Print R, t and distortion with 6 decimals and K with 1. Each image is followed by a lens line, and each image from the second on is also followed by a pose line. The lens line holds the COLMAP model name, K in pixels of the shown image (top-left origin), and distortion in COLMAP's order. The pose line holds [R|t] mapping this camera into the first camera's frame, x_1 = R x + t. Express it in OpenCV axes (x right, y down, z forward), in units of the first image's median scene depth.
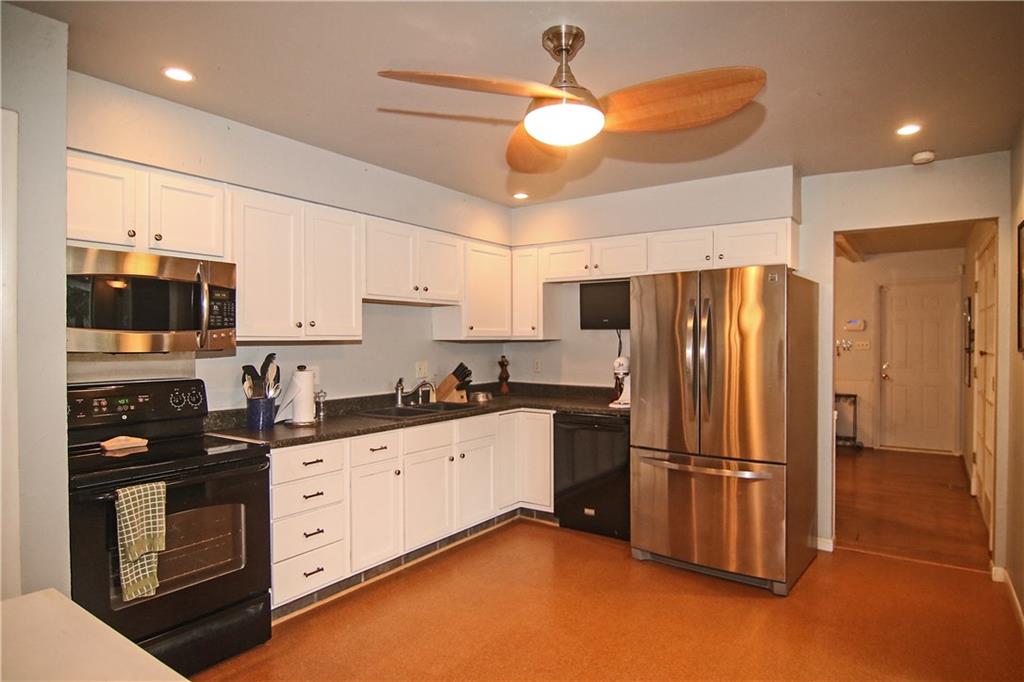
lens RADIAL K [[581.5, 0, 511.6], [0, 581.5, 354.1], [0, 0, 1]] dist [-0.000774, -0.000139]
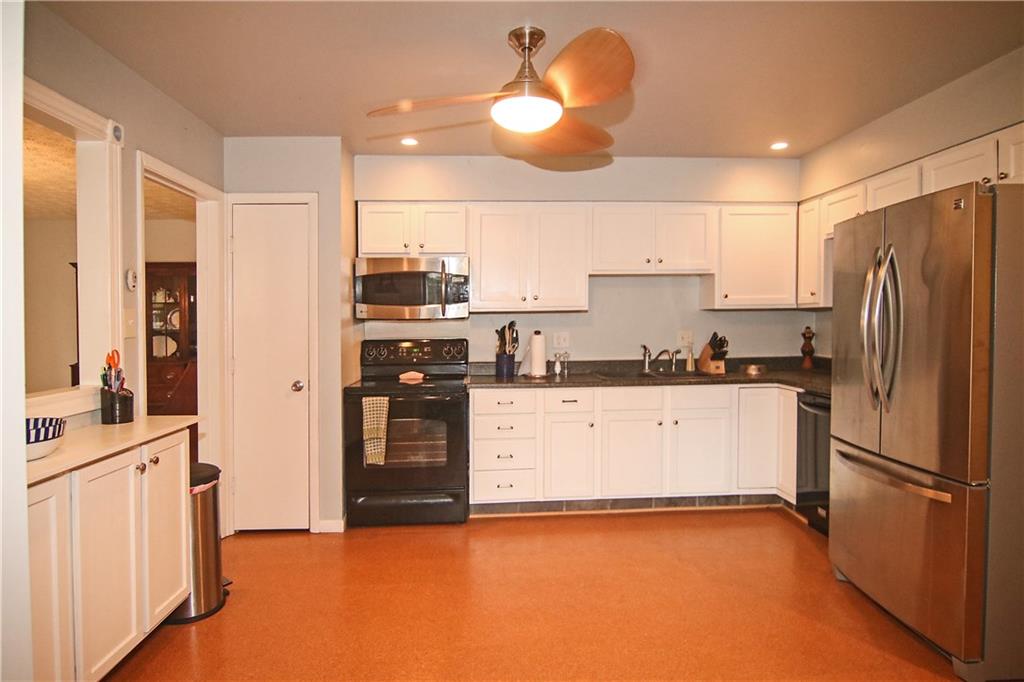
lens RADIAL K [[587.6, 0, 527.6], [0, 587.6, 340.0], [0, 0, 1]] dist [0.001092, 0.000889]
pose [[0.640294, 0.021522, -0.767828, 0.537222], [-0.009370, 0.999752, 0.020209, 0.012544], [0.768073, -0.005745, 0.640337, 0.143303]]
